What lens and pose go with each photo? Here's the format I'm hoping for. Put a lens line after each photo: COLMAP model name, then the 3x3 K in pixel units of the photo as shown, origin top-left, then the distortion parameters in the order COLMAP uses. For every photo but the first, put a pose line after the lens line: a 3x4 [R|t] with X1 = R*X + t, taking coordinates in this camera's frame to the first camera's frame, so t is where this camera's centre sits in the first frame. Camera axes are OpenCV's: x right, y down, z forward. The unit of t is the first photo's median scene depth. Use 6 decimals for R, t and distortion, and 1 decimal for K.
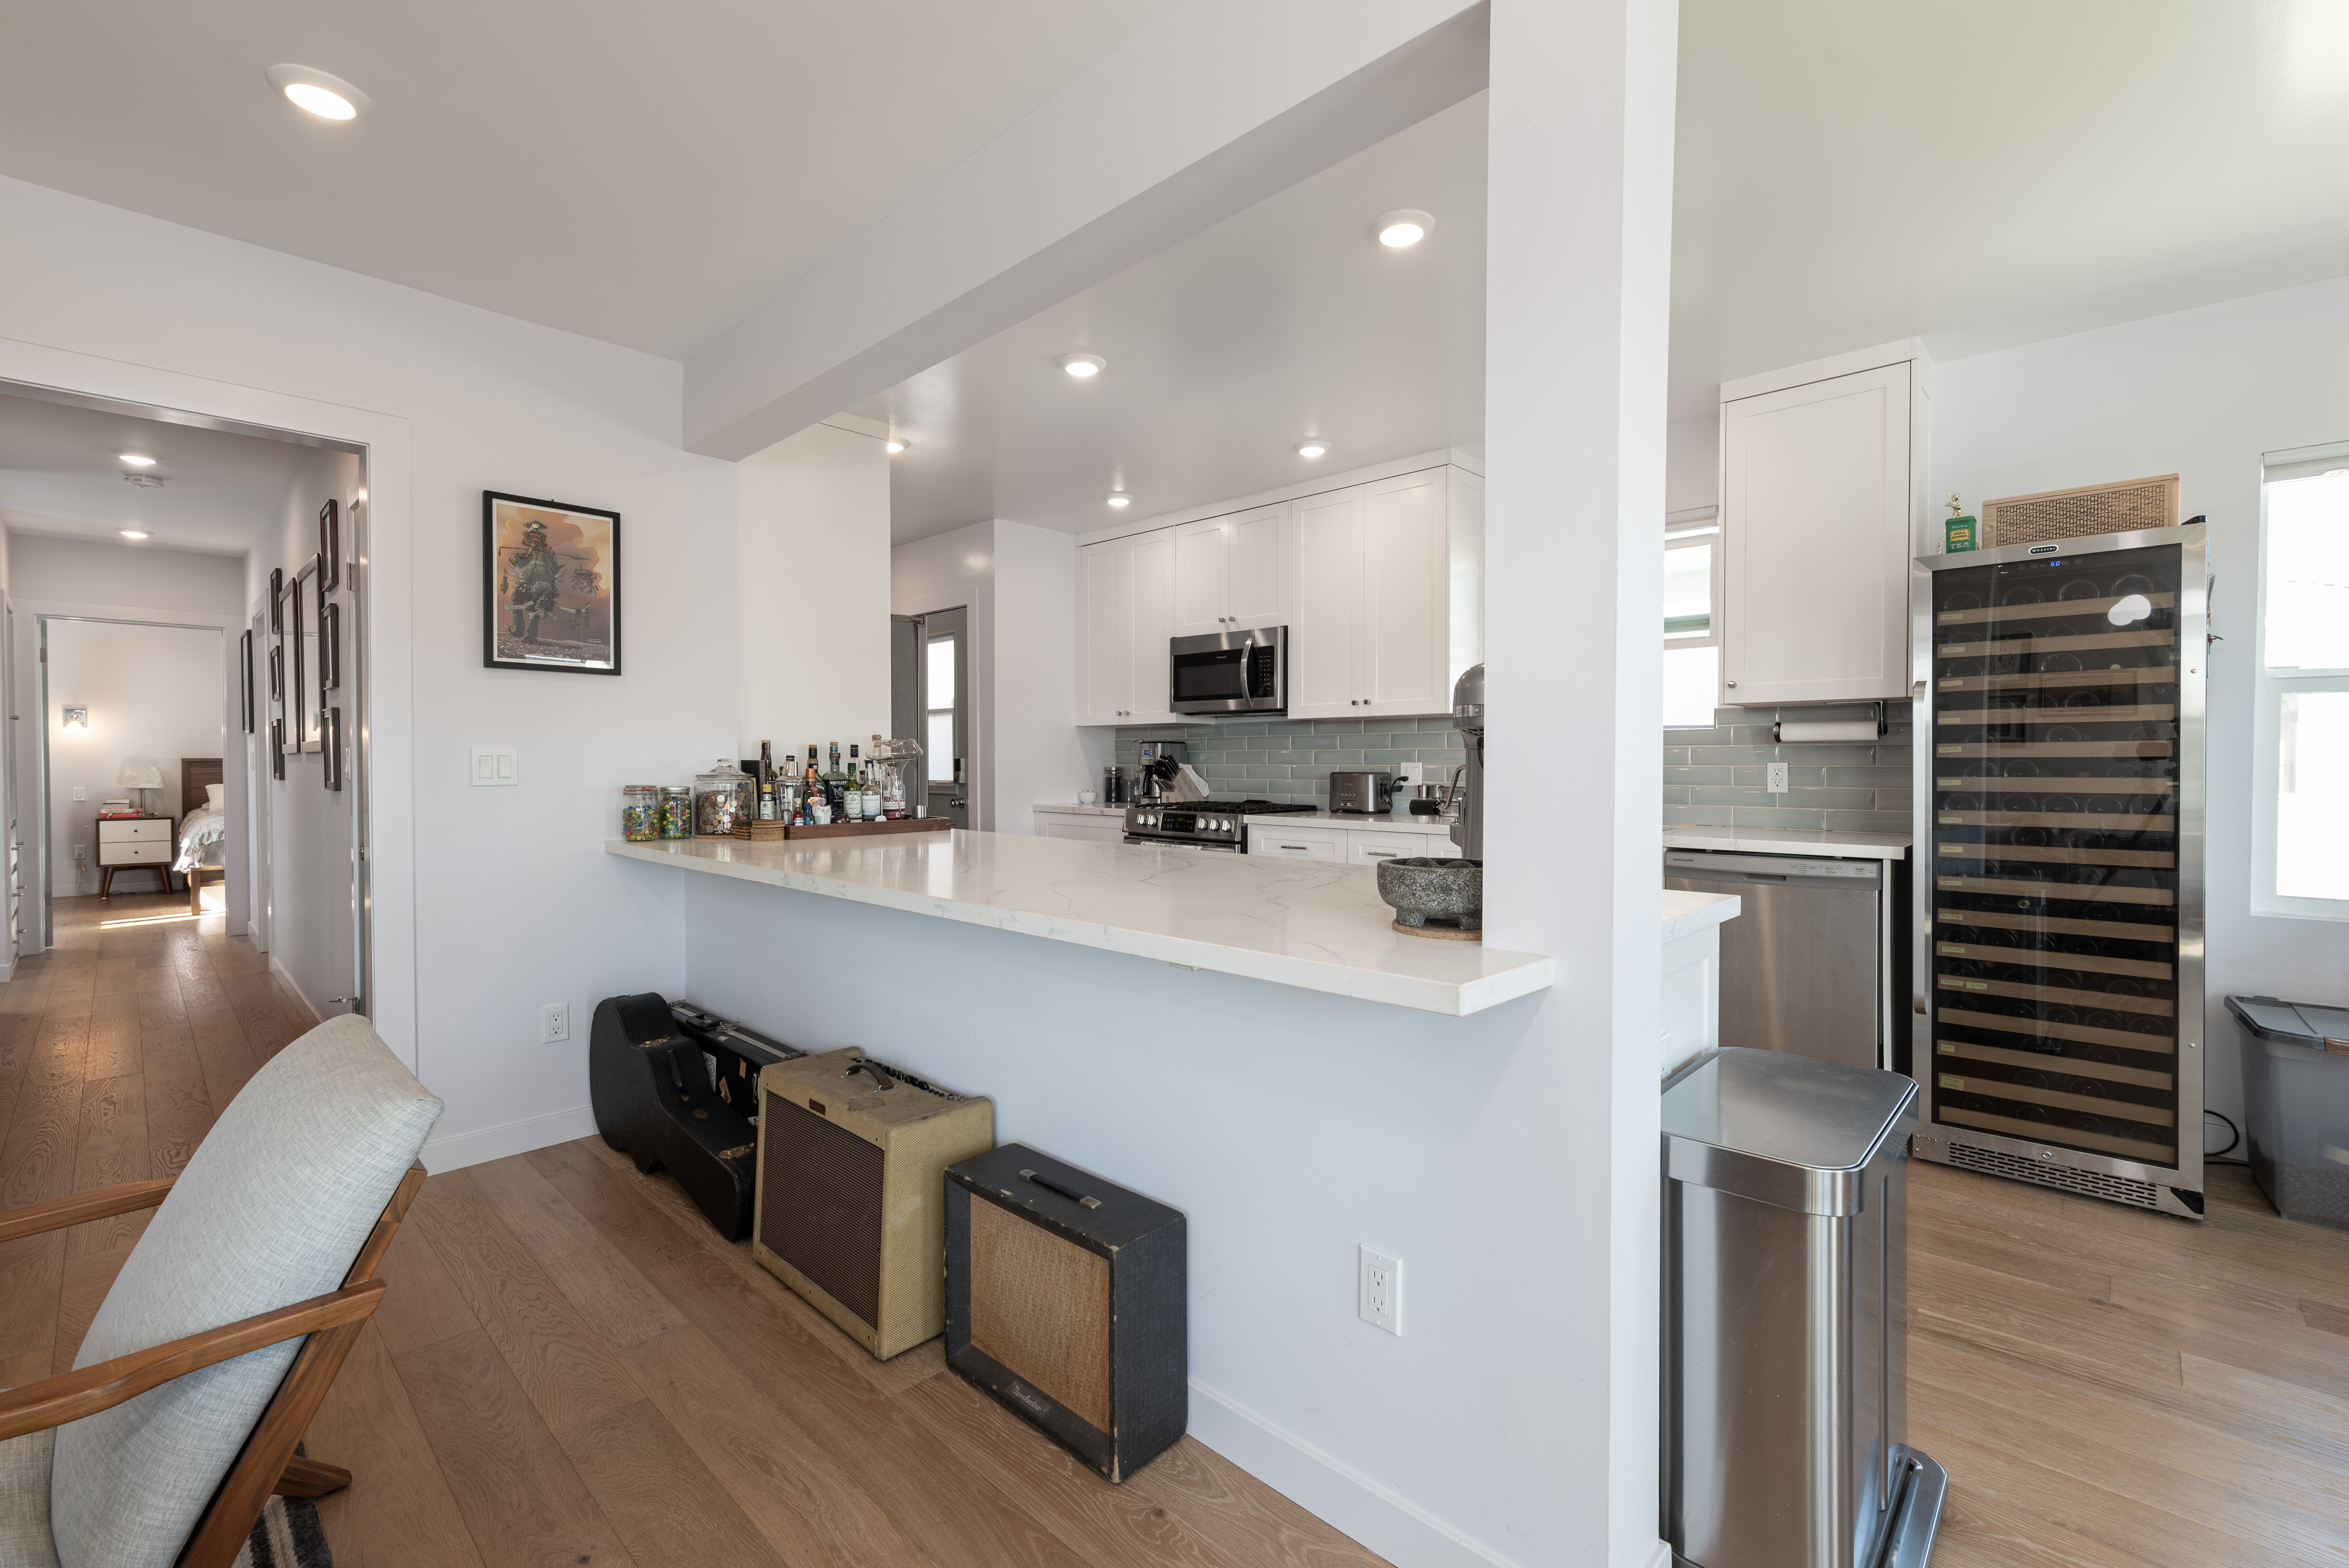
lens RADIAL K [[1002.8, 0, 1183.8], [0, 1002.8, 775.9], [0, 0, 1]] dist [0.003342, -0.000578]
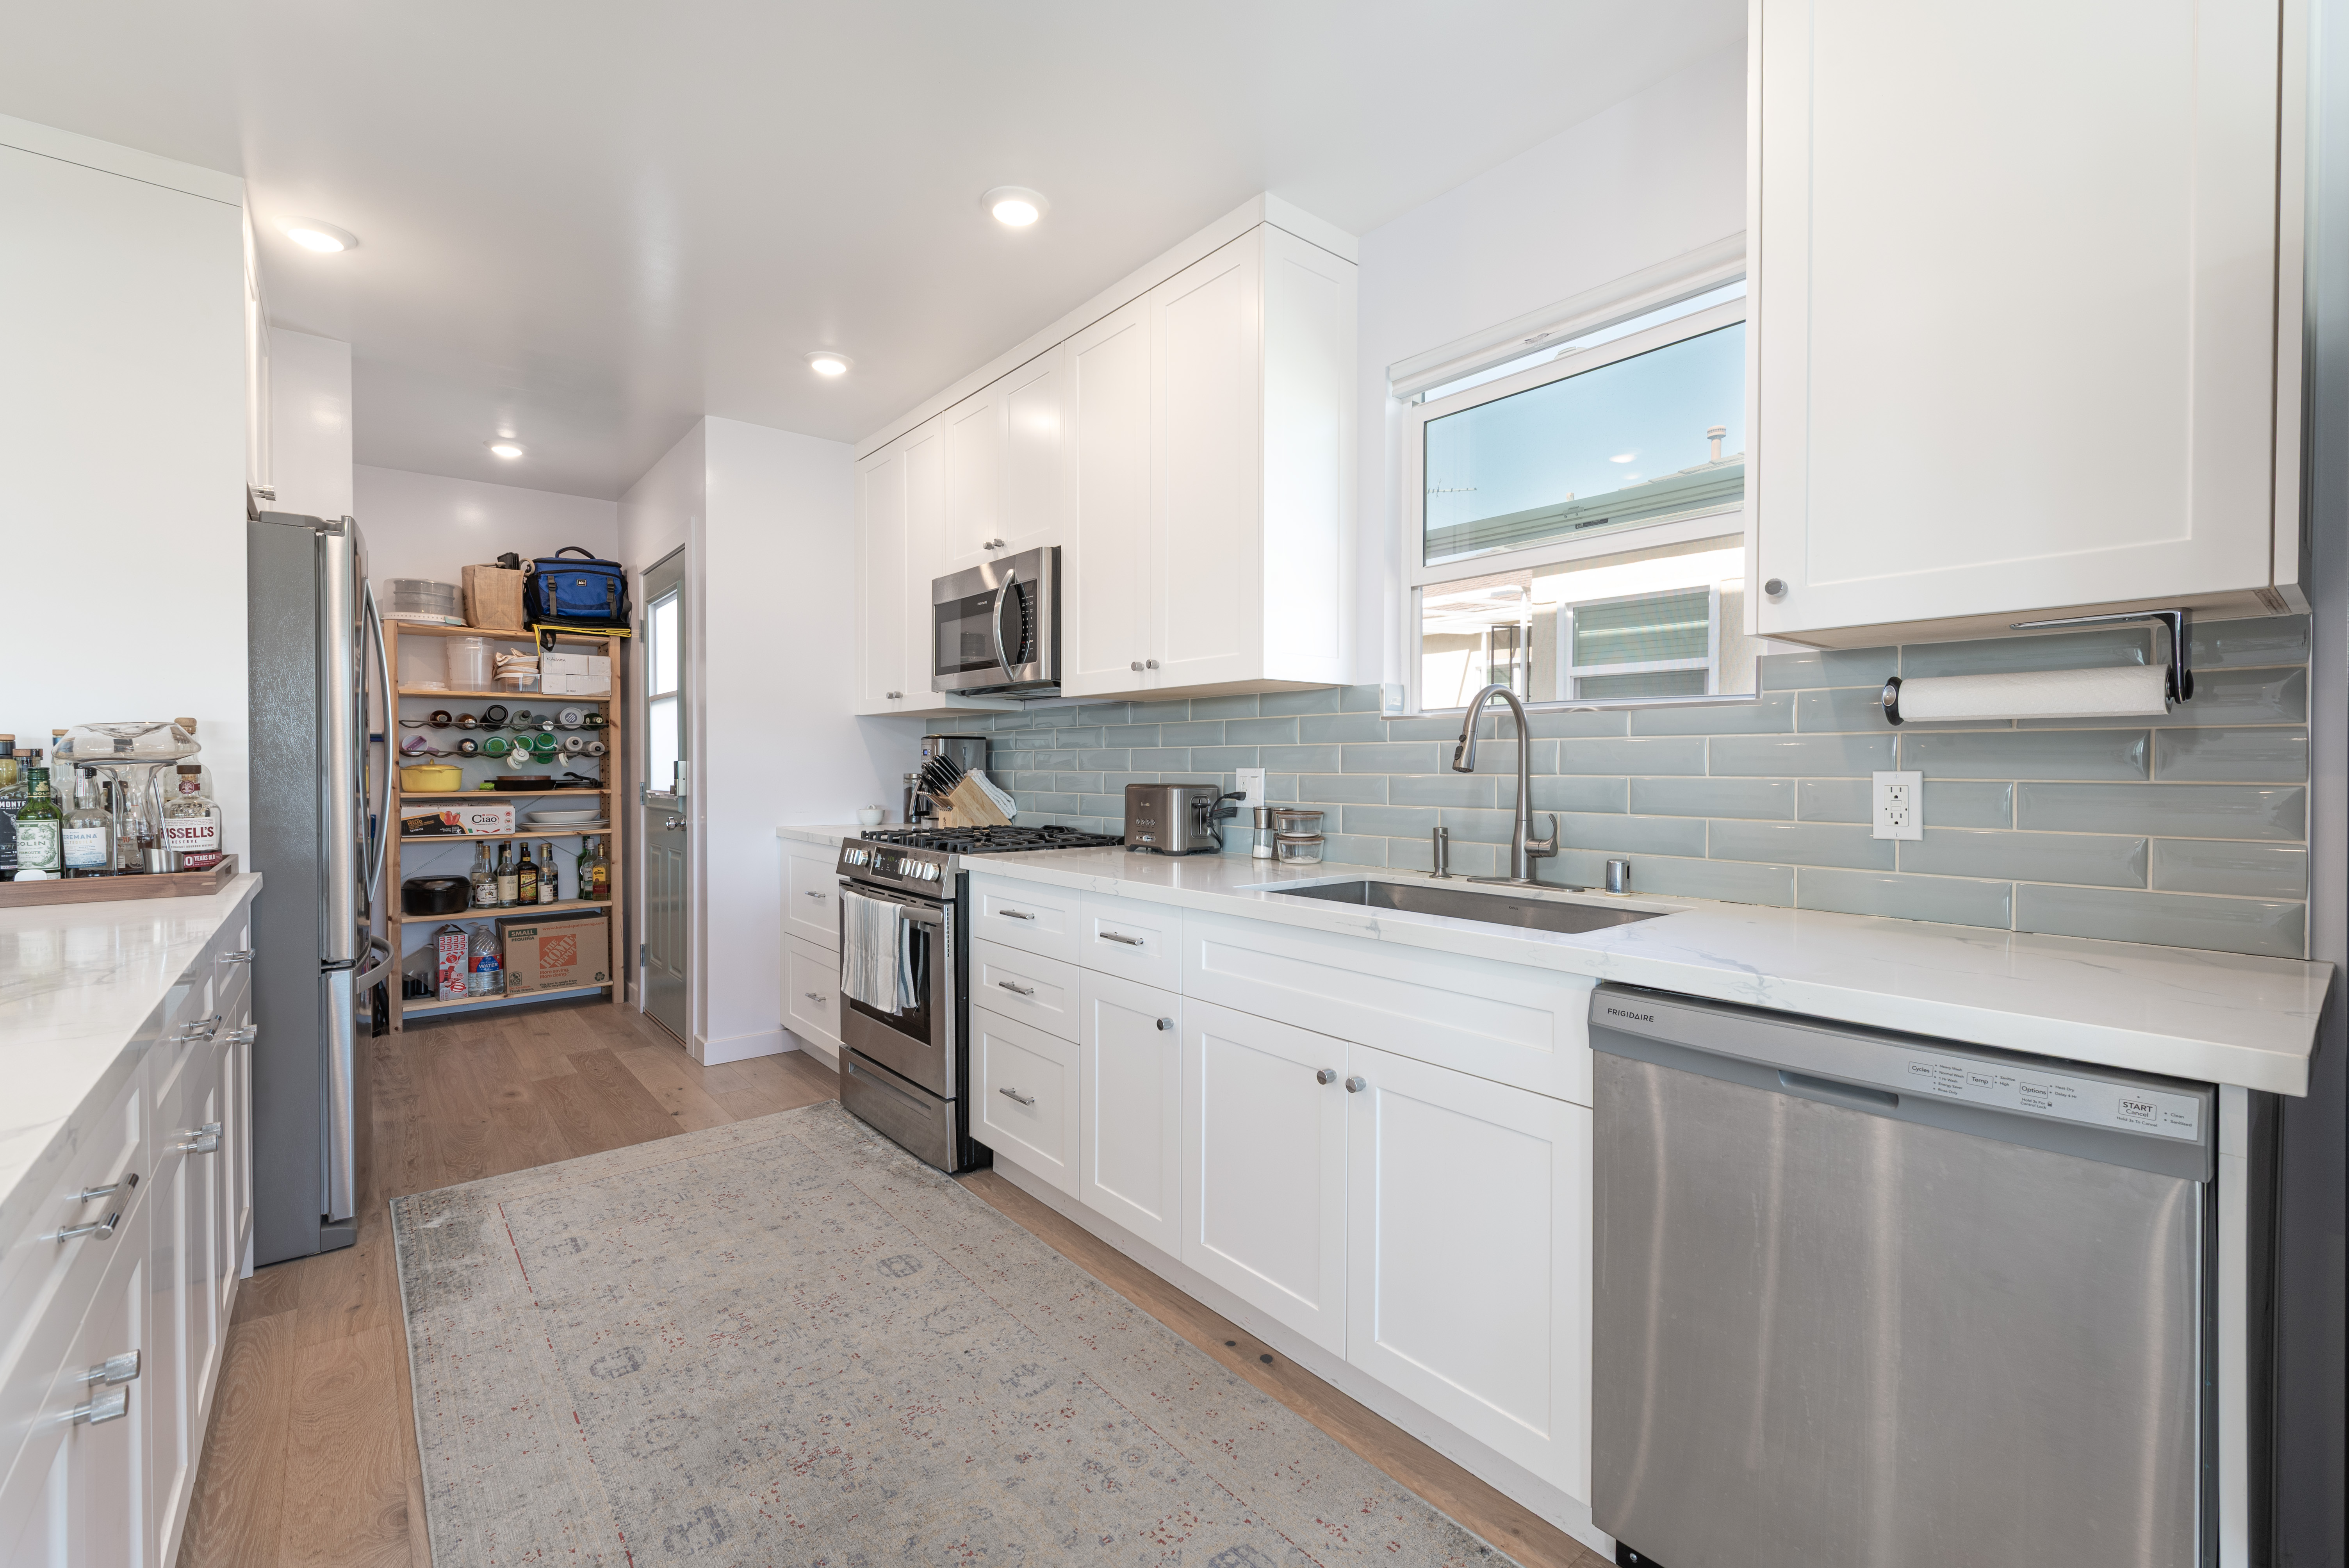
lens RADIAL K [[1002.8, 0, 1181.8], [0, 1002.8, 778.9], [0, 0, 1]] dist [0.003342, -0.000578]
pose [[0.993471, 0.003374, -0.114036, 0.261280], [-0.003518, 0.999993, -0.001067, -0.006749], [0.114031, 0.001461, 0.993476, 0.416006]]
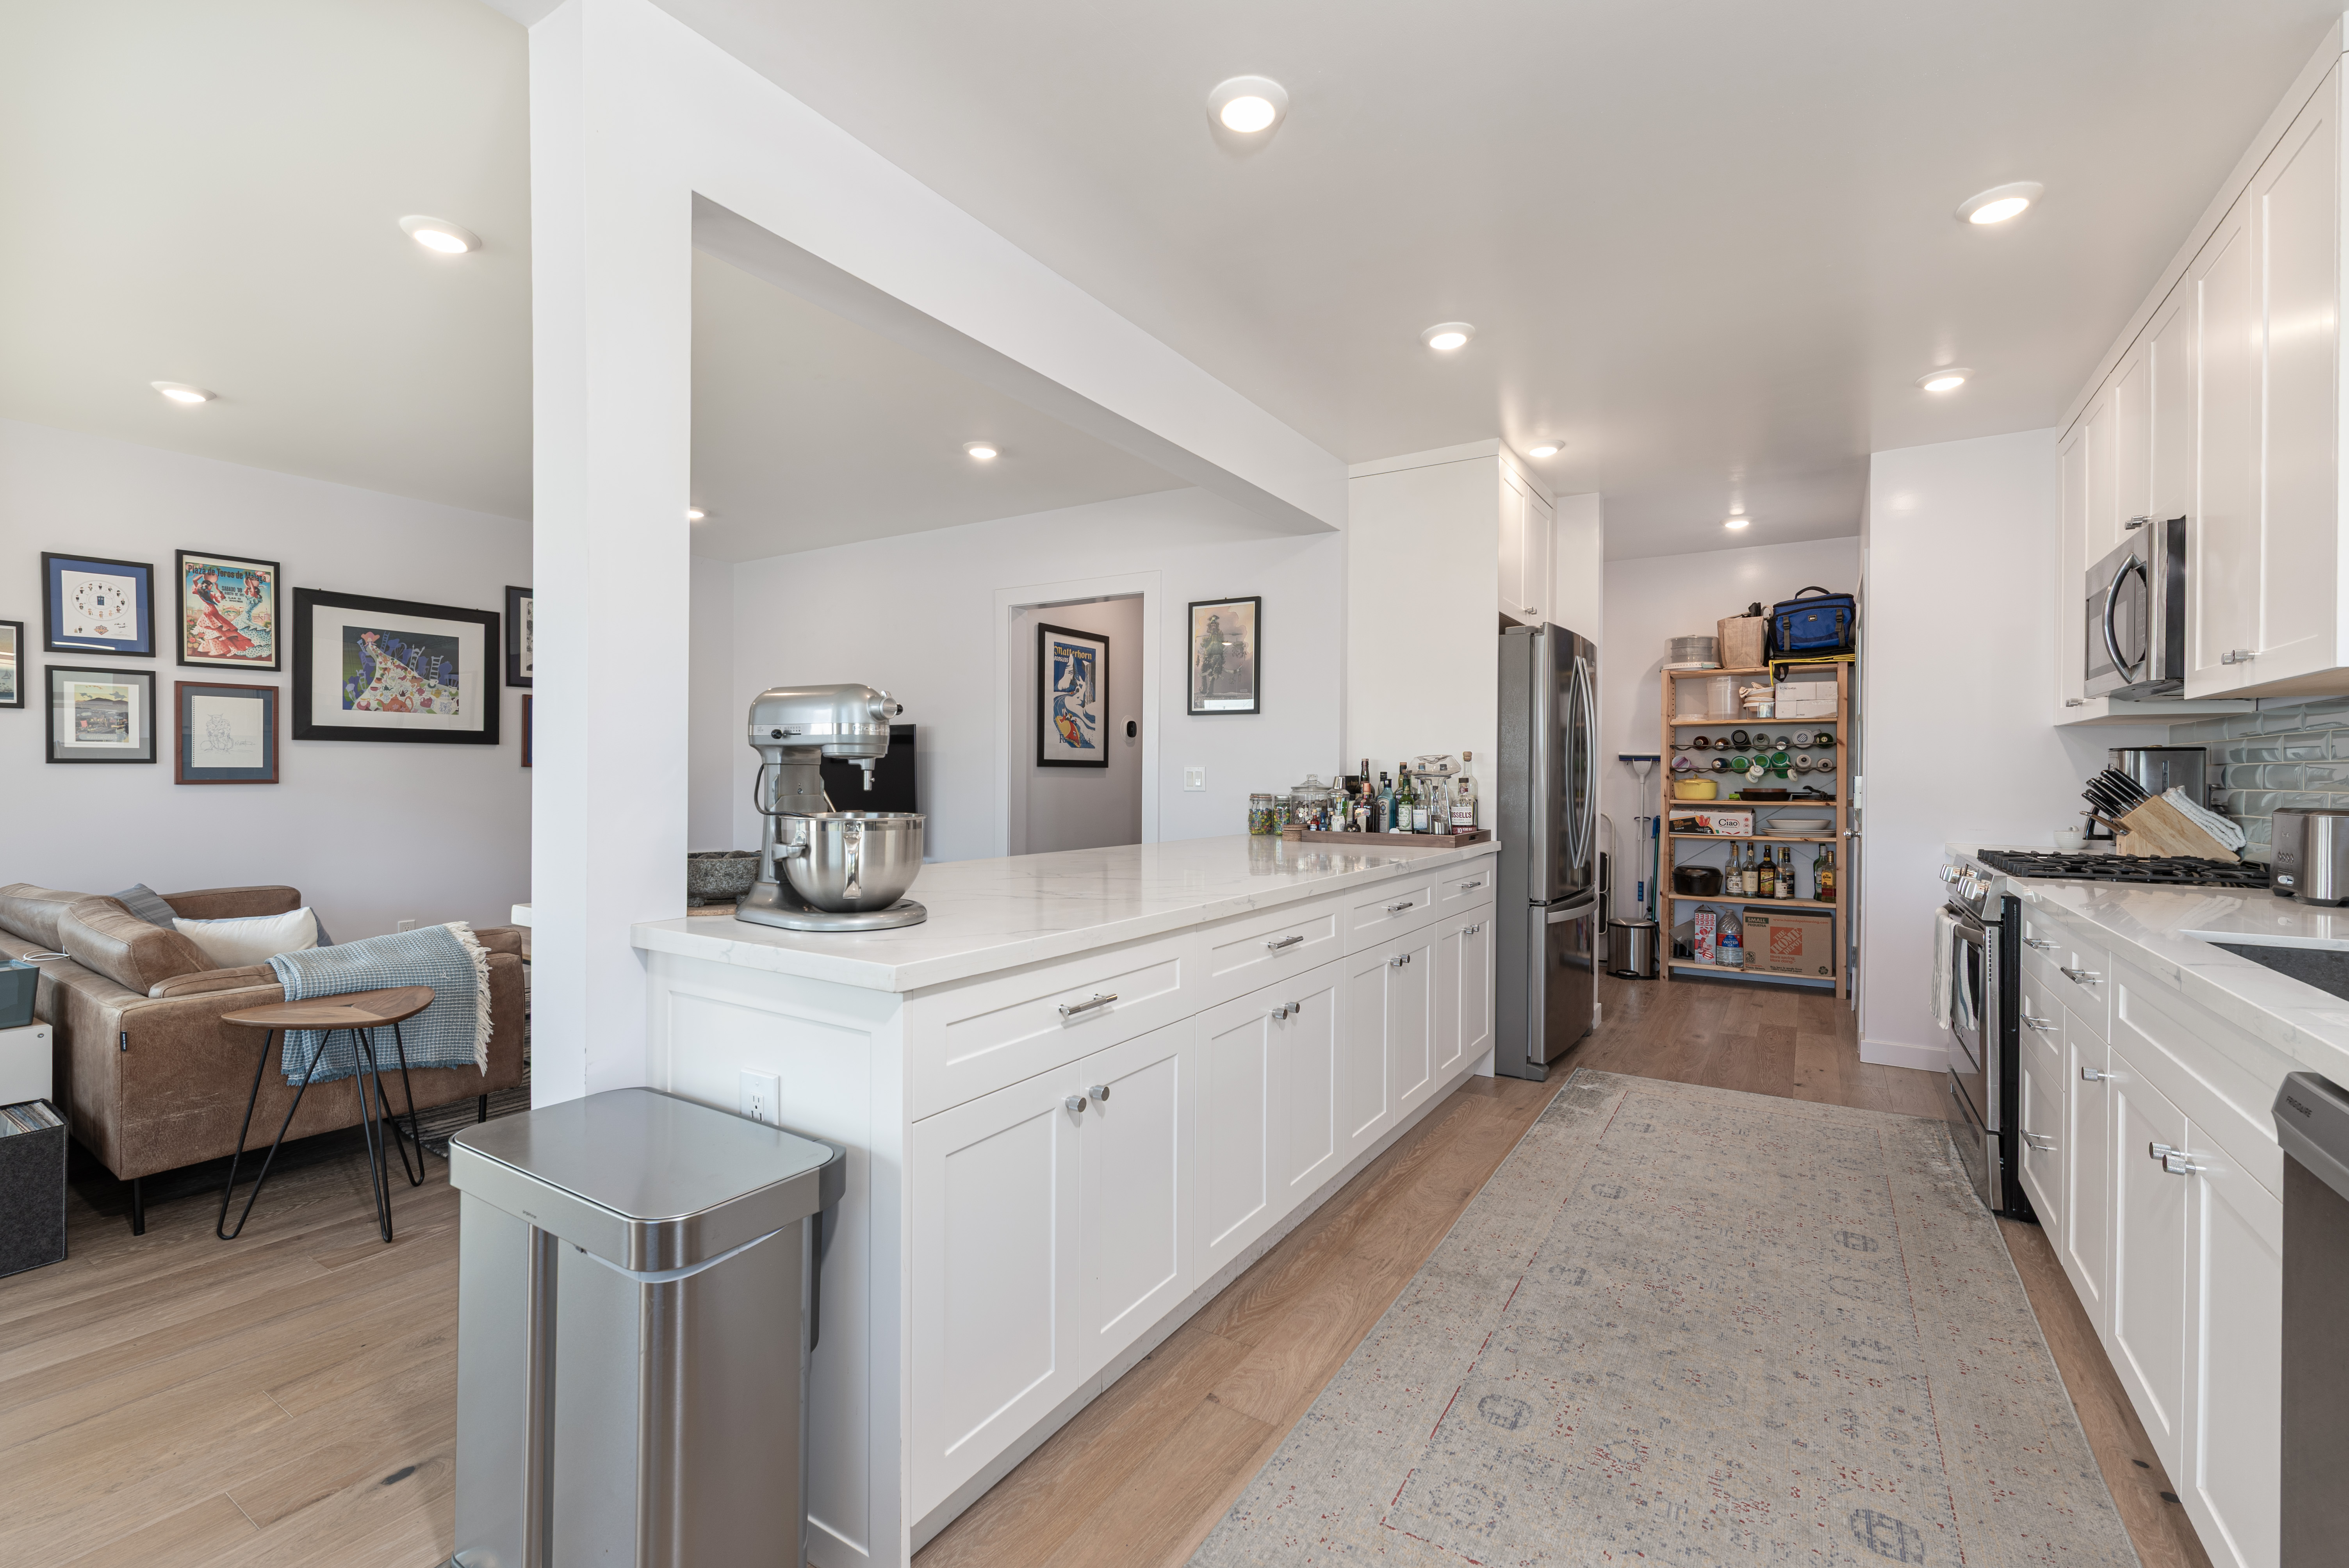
lens RADIAL K [[1002.8, 0, 1191.4], [0, 1002.8, 782.4], [0, 0, 1]] dist [0.003342, -0.000578]
pose [[0.207584, 0.009413, -0.978172, 0.521190], [-0.021067, 0.999765, 0.005150, -0.007601], [0.977990, 0.019538, 0.207733, 0.427830]]
